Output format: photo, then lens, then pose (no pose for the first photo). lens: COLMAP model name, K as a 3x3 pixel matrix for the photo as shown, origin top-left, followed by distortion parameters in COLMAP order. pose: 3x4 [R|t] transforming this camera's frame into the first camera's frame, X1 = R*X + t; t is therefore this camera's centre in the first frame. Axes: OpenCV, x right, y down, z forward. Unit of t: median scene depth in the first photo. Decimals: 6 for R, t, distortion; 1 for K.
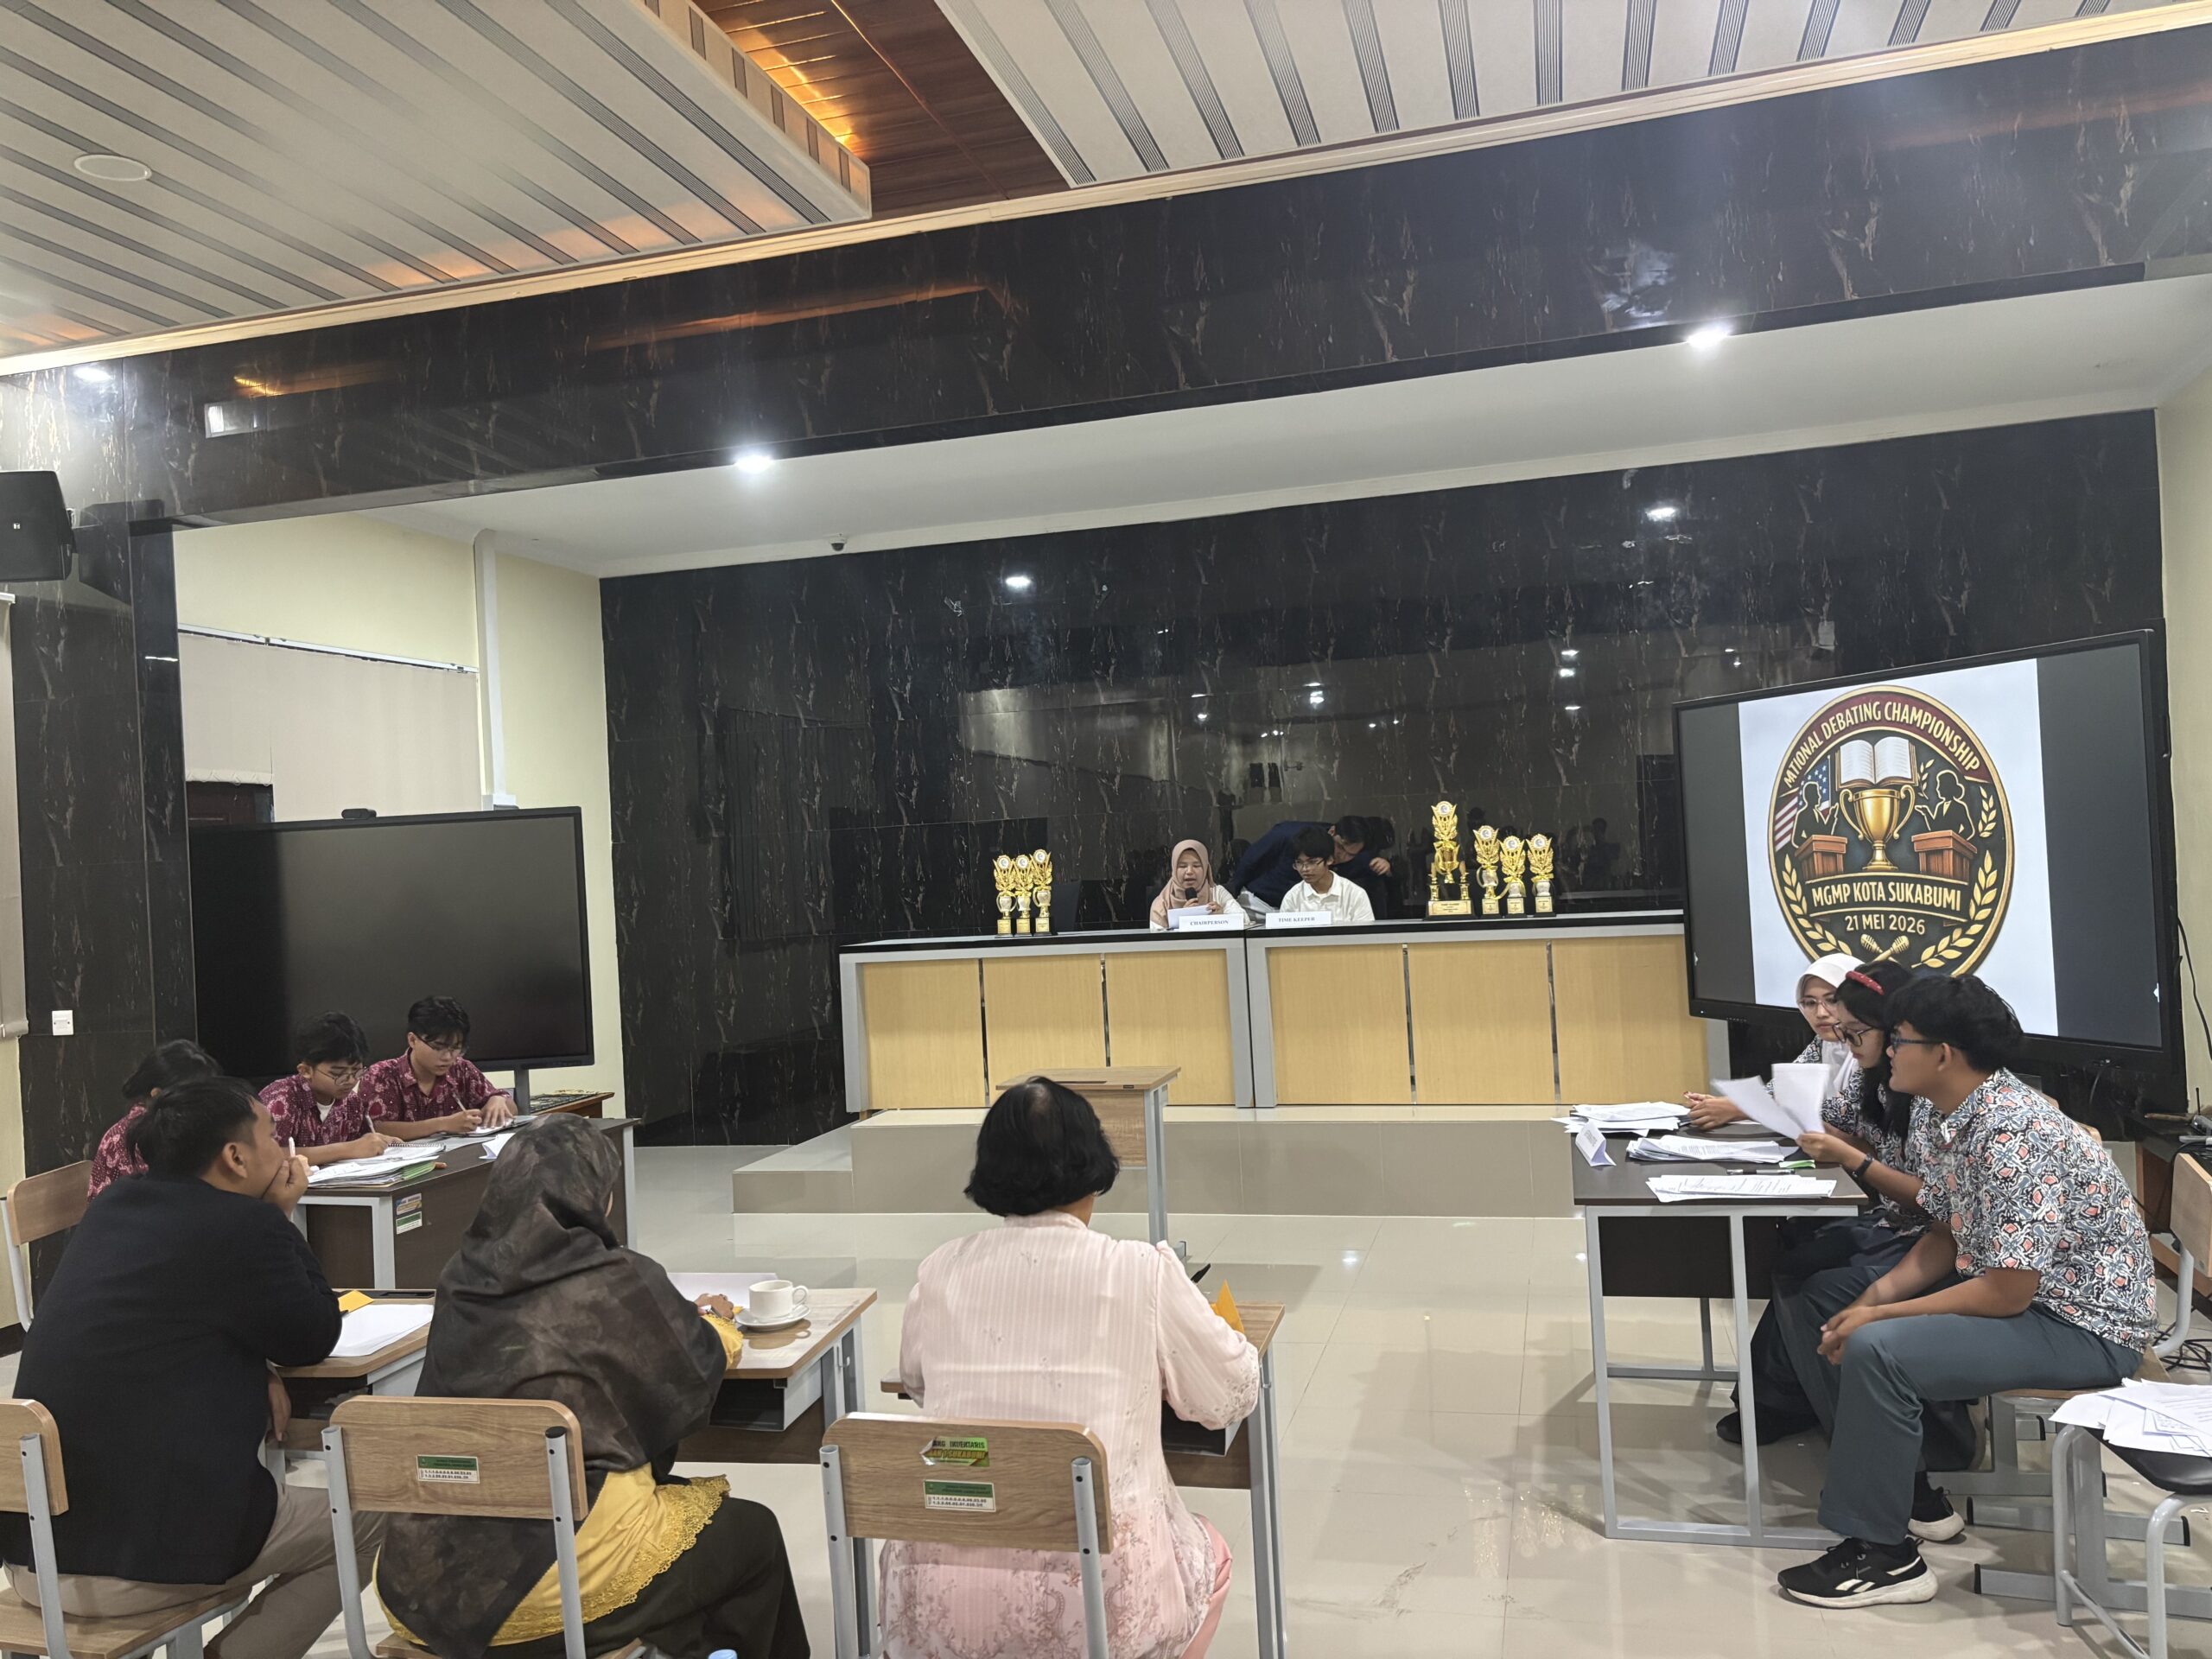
lens RADIAL K [[1676.1, 0, 1098.1], [0, 1676.1, 837.3], [0, 0, 1]] dist [0.039575, -0.008626]
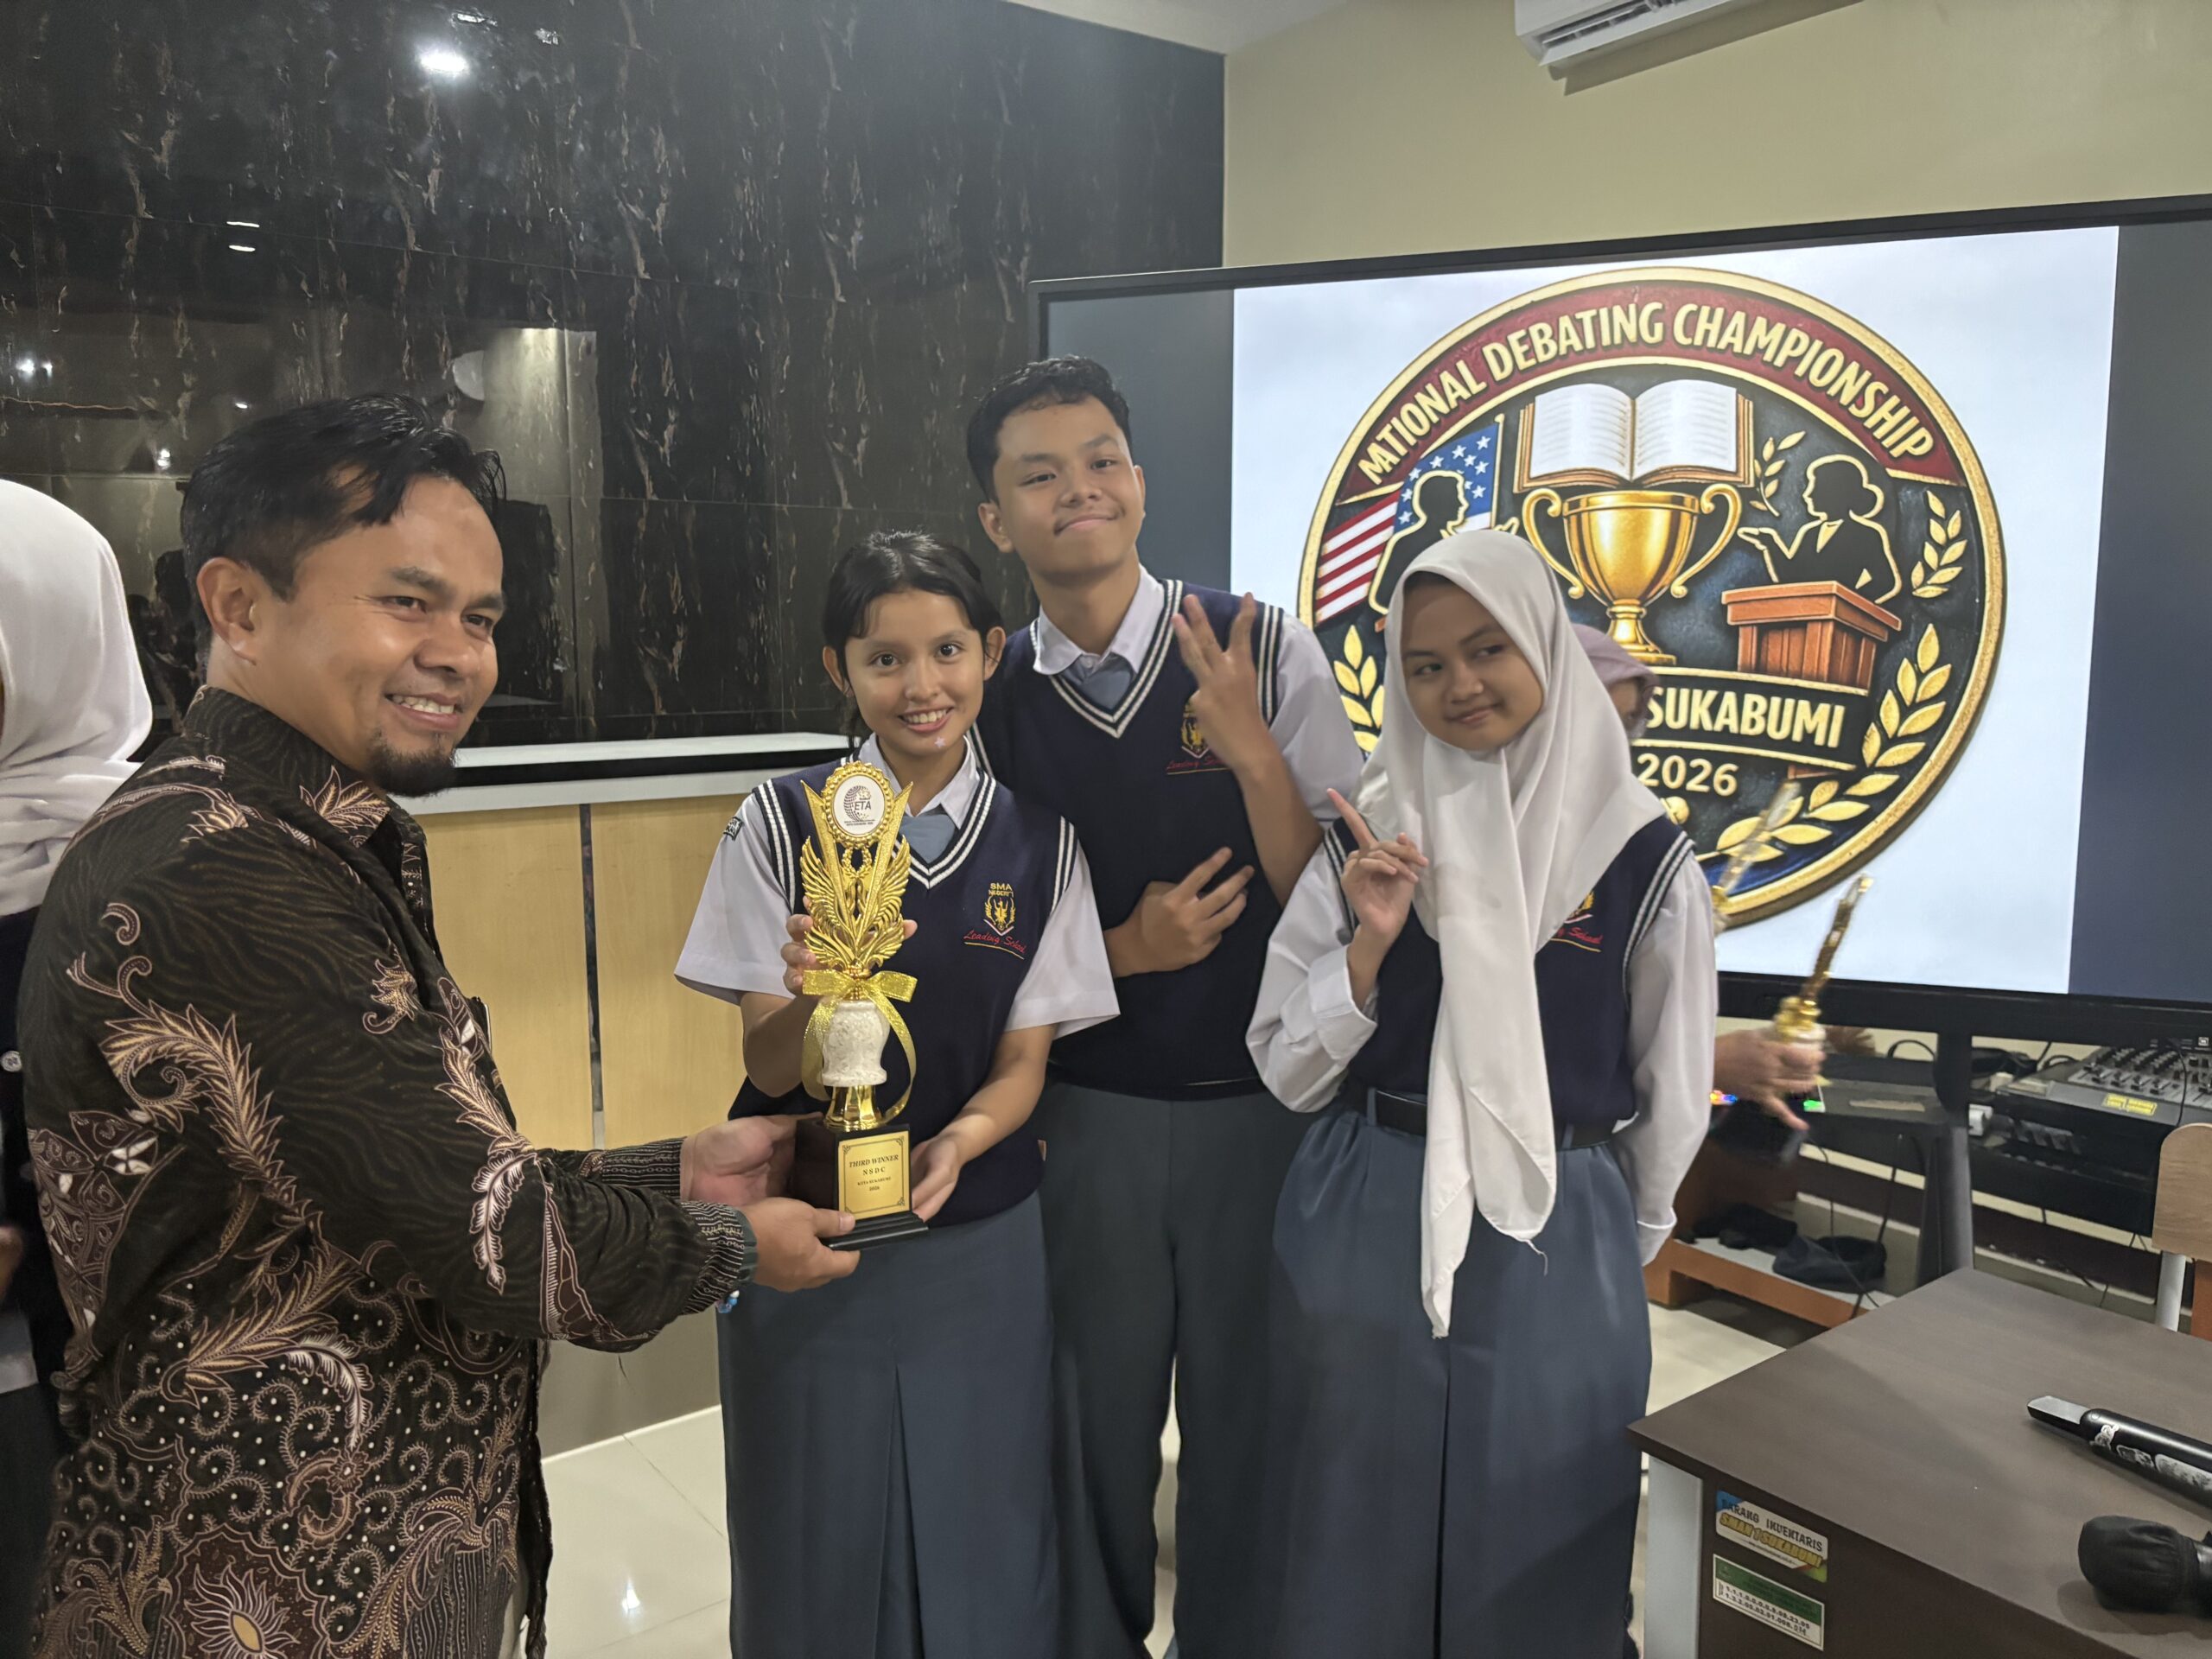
lens RADIAL K [[1702.1, 0, 1088.6], [0, 1702.1, 816.2], [0, 0, 1]] dist [0.004848, 0.002696]
pose [[0.618772, -0.041696, 0.784463, -0.013935], [-0.035186, 0.996117, 0.080700, 0.028185], [-0.784782, -0.077537, 0.614903, 0.783384]]
